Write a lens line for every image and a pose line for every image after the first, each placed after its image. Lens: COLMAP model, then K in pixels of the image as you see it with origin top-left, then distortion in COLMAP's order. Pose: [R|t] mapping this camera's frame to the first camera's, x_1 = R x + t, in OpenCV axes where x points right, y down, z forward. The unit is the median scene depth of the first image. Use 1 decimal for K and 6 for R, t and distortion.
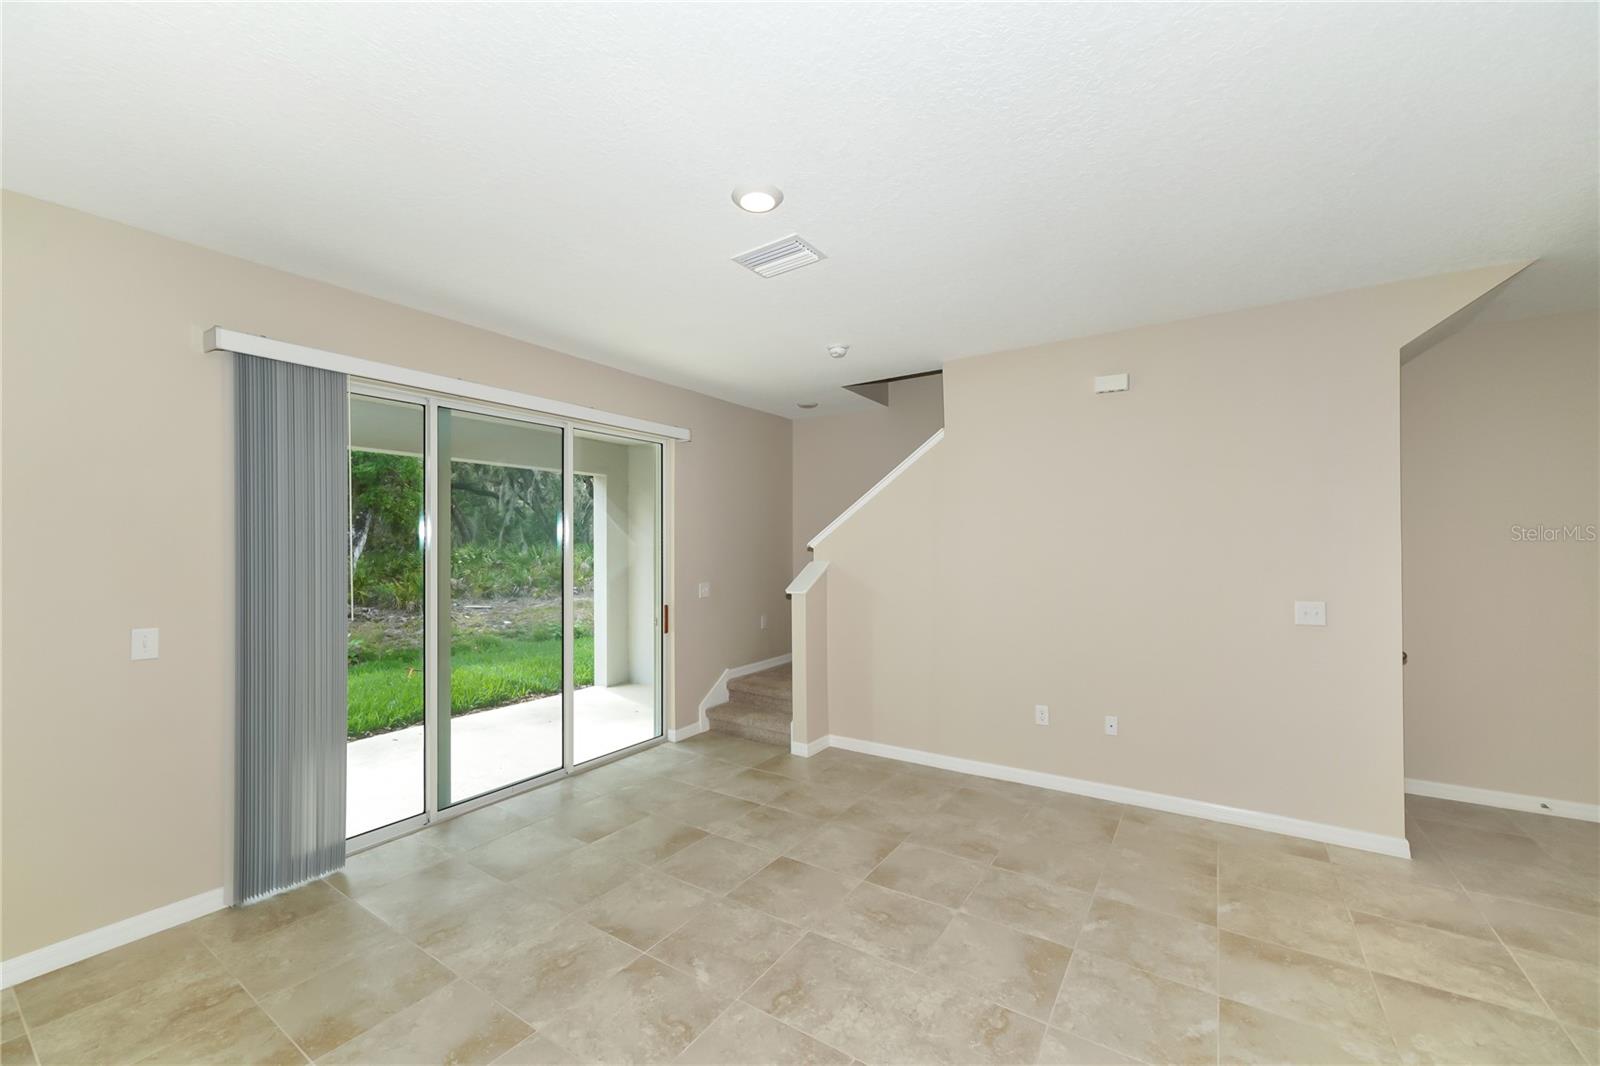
lens RADIAL K [[642.9, 0, 794.0], [0, 642.9, 541.7], [0, 0, 1]] dist [0.004154, 0.000159]
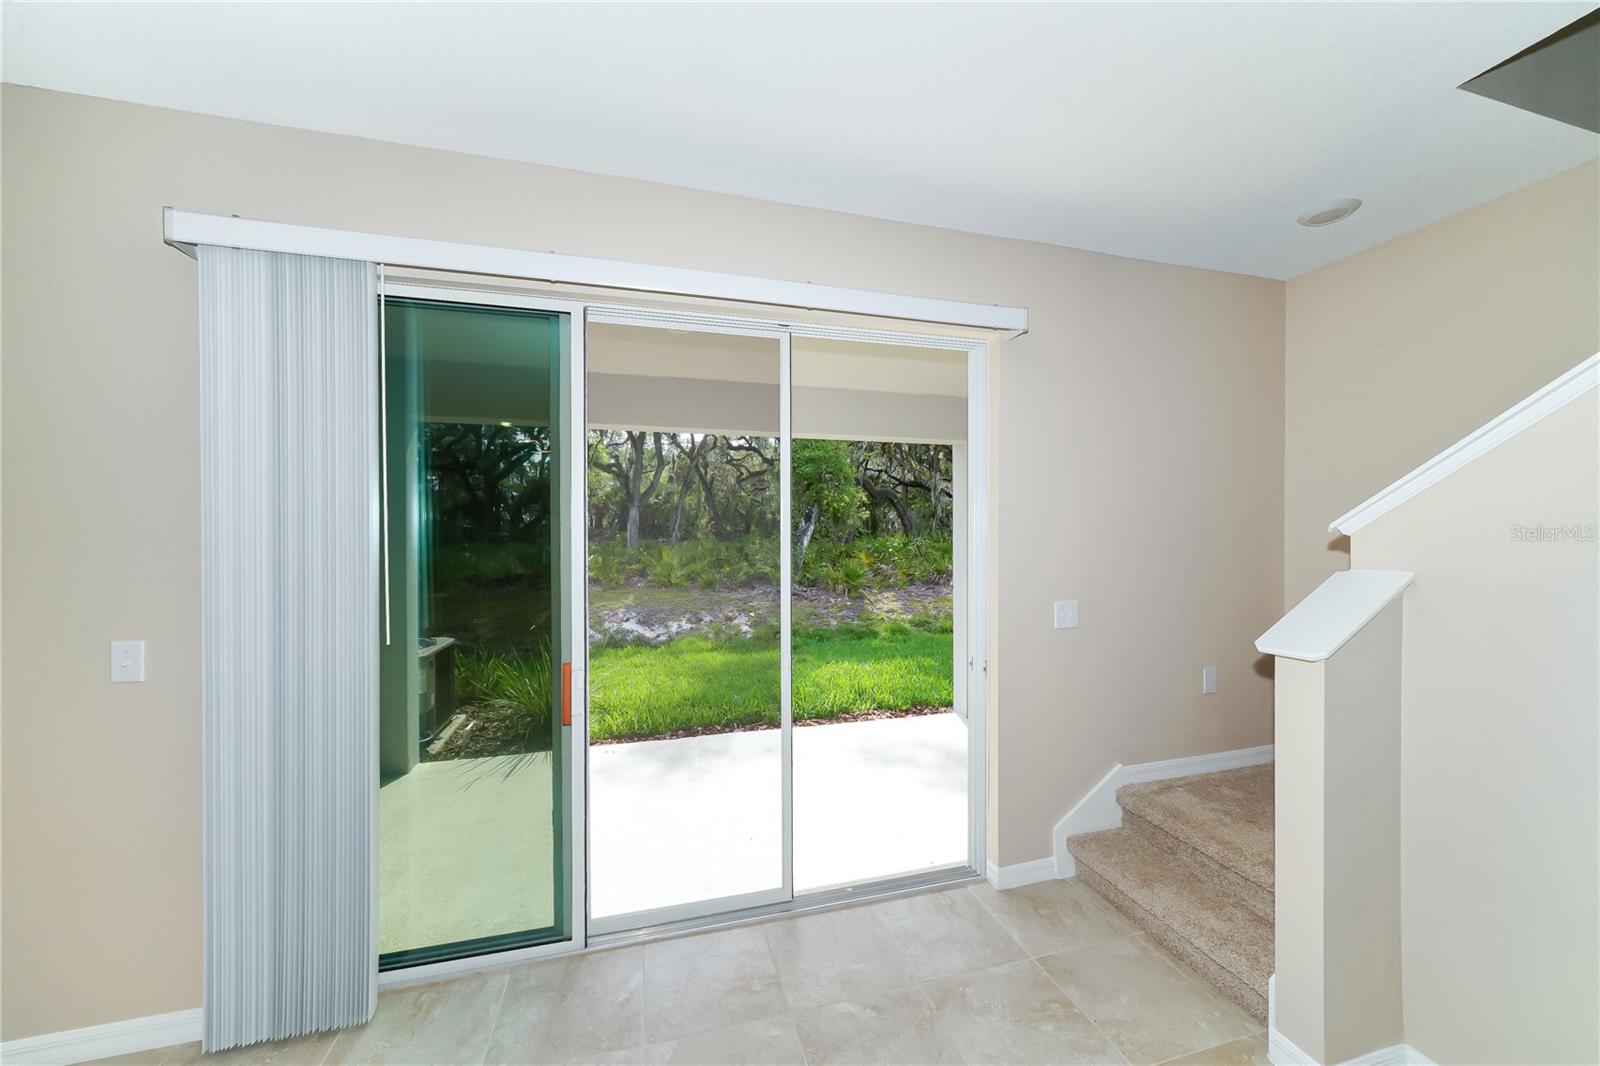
lens RADIAL K [[575.4, 0, 794.8], [0, 575.4, 545.6], [0, 0, 1]] dist [-0.006810, -0.000227]
pose [[0.754623, 0.011168, -0.656064, 0.002623], [0.004157, 0.999754, 0.021799, 0.006493], [0.656146, -0.019177, 0.754390, 0.518744]]
